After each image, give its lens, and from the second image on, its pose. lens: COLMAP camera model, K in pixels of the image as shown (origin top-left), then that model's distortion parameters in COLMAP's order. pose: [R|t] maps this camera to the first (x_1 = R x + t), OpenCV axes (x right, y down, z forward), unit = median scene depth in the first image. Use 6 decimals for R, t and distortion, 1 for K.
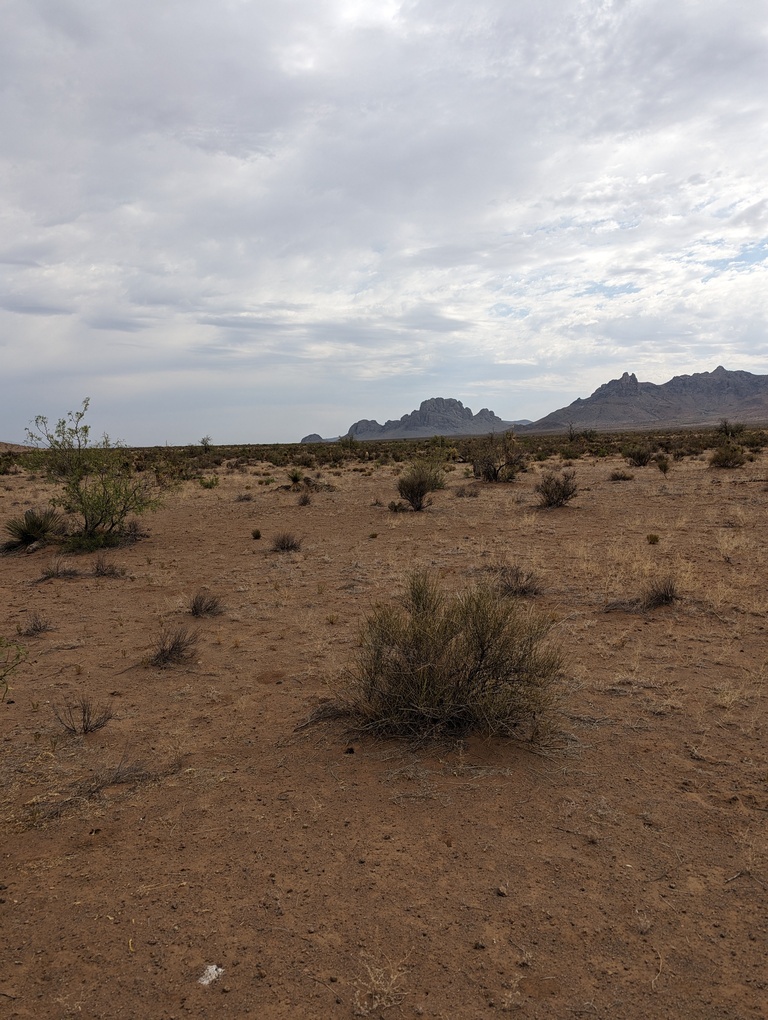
lens RADIAL K [[716.8, 0, 391.1], [0, 716.8, 527.7], [0, 0, 1]] dist [0.068222, -0.058219]
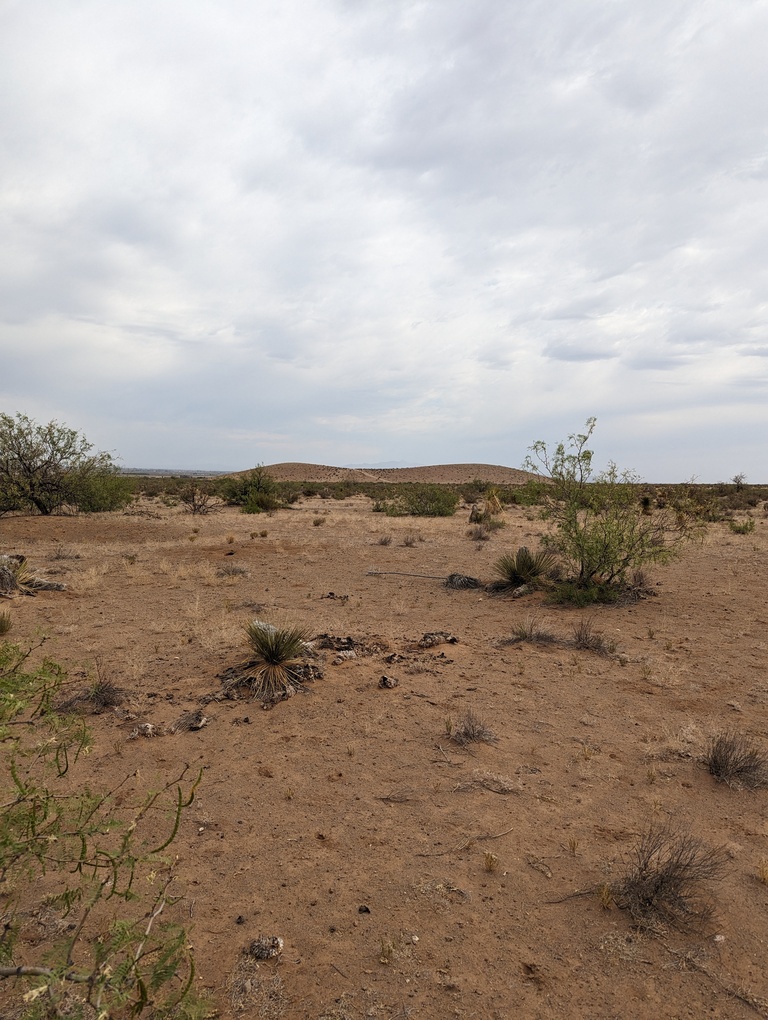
lens RADIAL K [[716.8, 0, 376.6], [0, 716.8, 507.6], [0, 0, 1]] dist [0.068222, -0.058219]
pose [[0.756258, 0.059511, -0.651561, -0.062835], [-0.109294, 0.993353, -0.036128, -0.020693], [0.645080, 0.098534, 0.757735, 0.210174]]
